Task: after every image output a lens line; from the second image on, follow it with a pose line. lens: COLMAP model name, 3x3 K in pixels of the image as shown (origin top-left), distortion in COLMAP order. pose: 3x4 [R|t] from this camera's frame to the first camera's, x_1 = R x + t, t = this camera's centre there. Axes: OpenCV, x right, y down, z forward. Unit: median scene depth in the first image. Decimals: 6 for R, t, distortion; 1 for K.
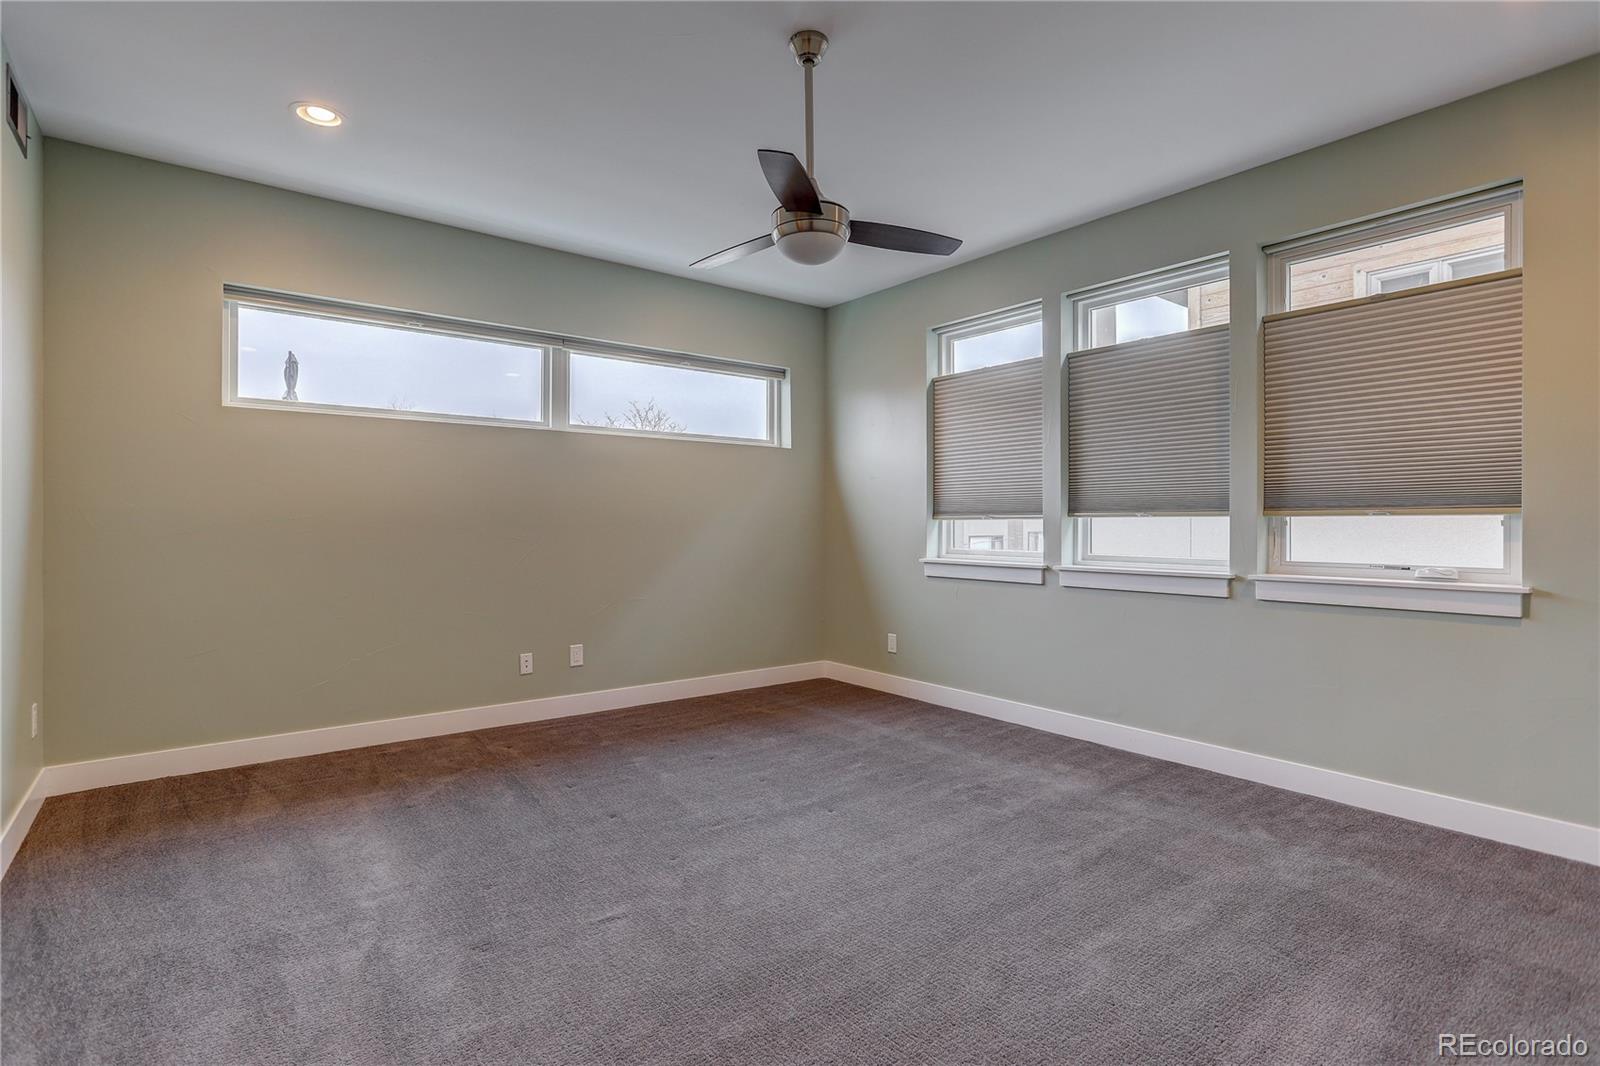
lens RADIAL K [[772.4, 0, 794.8], [0, 772.4, 528.5], [0, 0, 1]] dist [-0.044068, 0.014296]
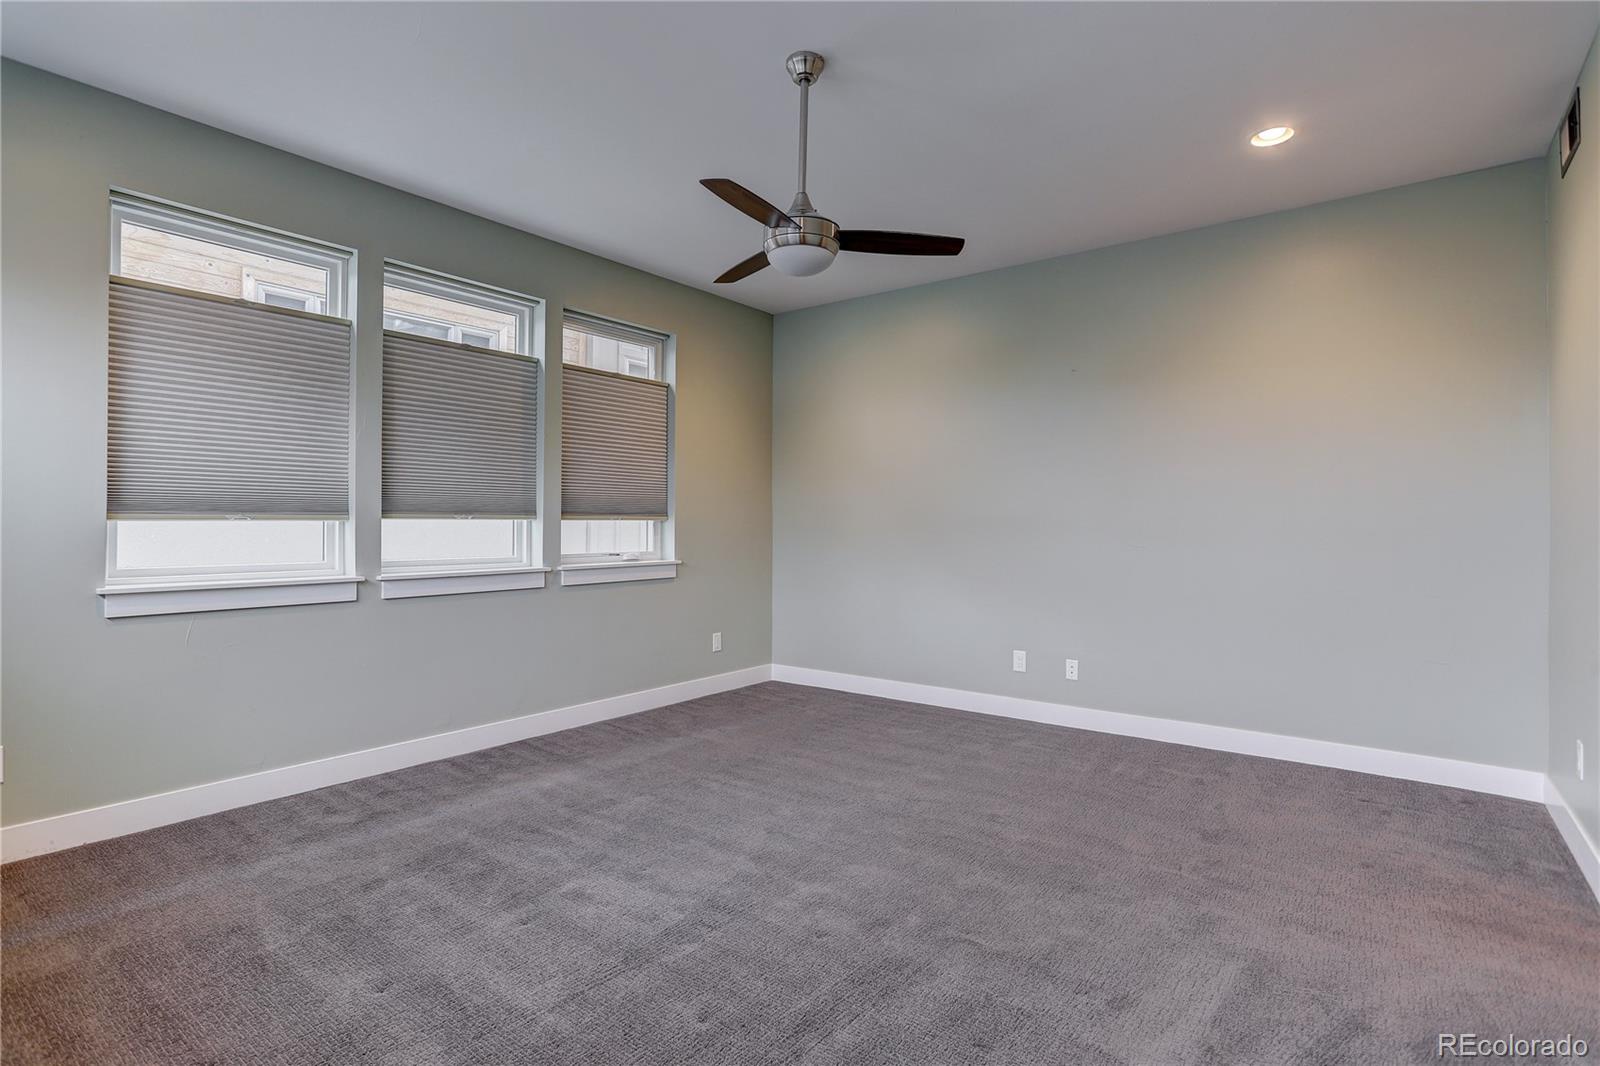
lens RADIAL K [[772.4, 0, 803.8], [0, 772.4, 528.3], [0, 0, 1]] dist [-0.044068, 0.014296]
pose [[-0.265756, -0.003324, 0.964034, -0.569284], [0.004107, 0.999981, 0.004580, -0.005738], [-0.964031, 0.005176, -0.265738, 0.742157]]
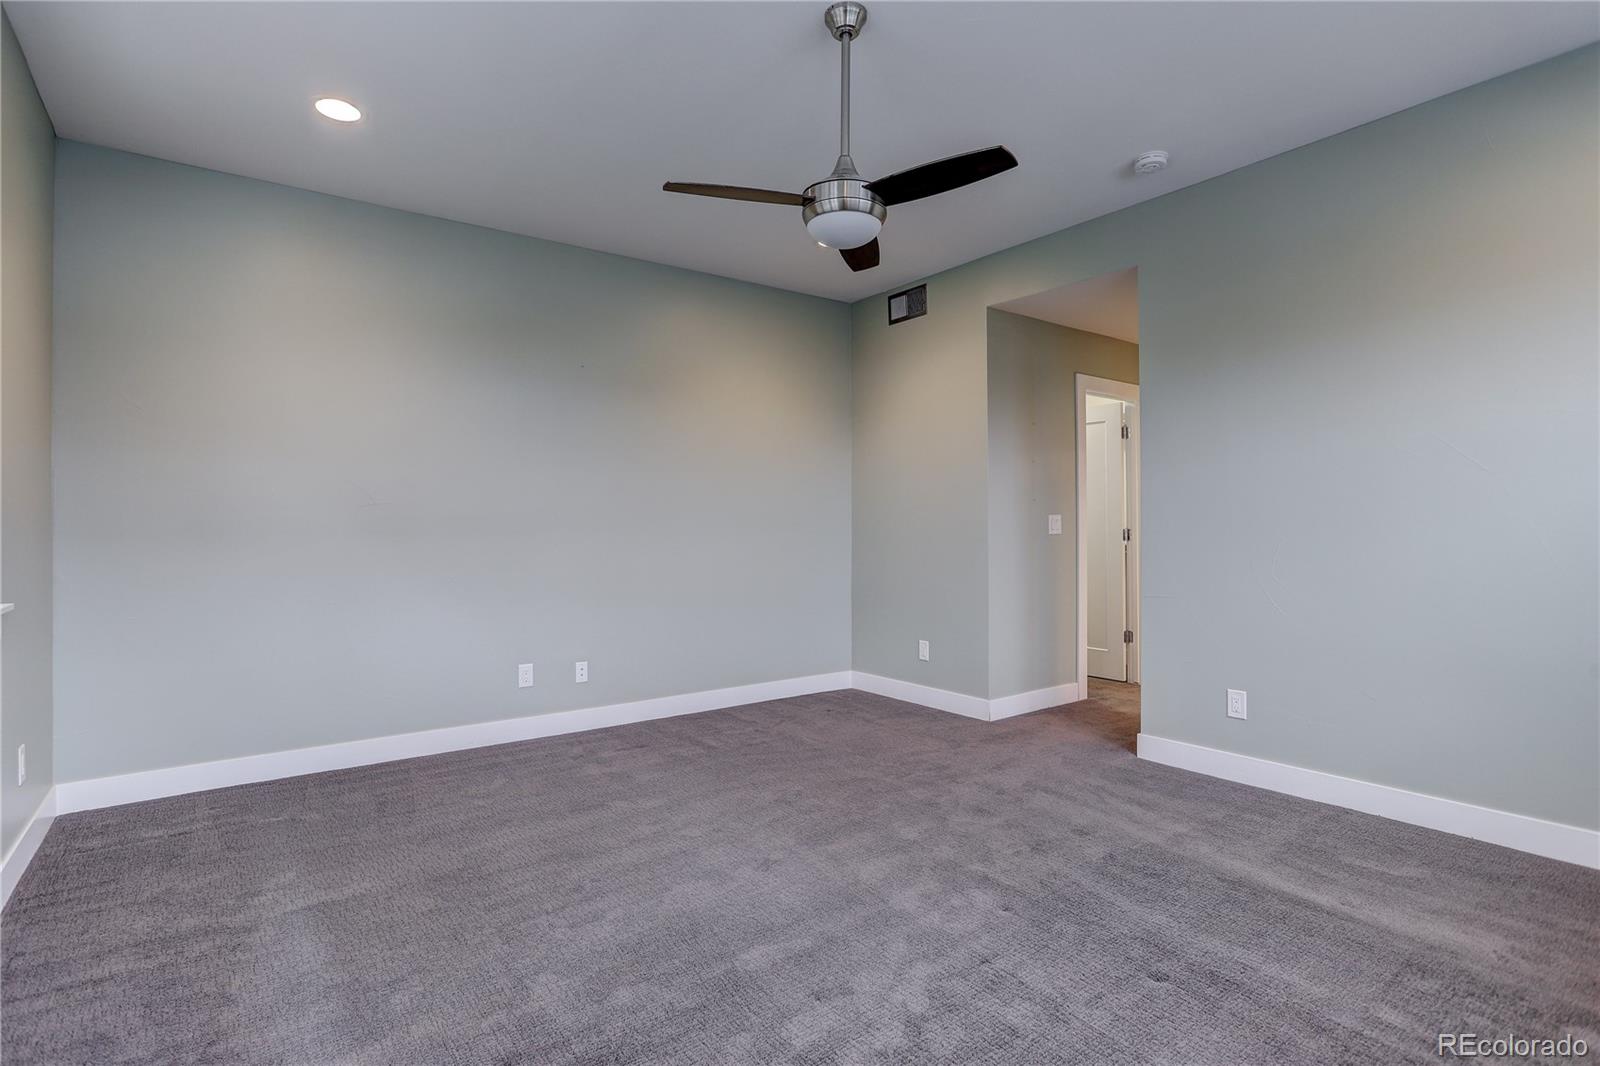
lens RADIAL K [[772.4, 0, 784.7], [0, 772.4, 531.2], [0, 0, 1]] dist [-0.044068, 0.014296]
pose [[-0.999941, 0.002993, 0.010487, 0.042250], [0.003124, 0.999917, 0.012503, -0.006948], [-0.010449, 0.012535, -0.999867, 1.124043]]
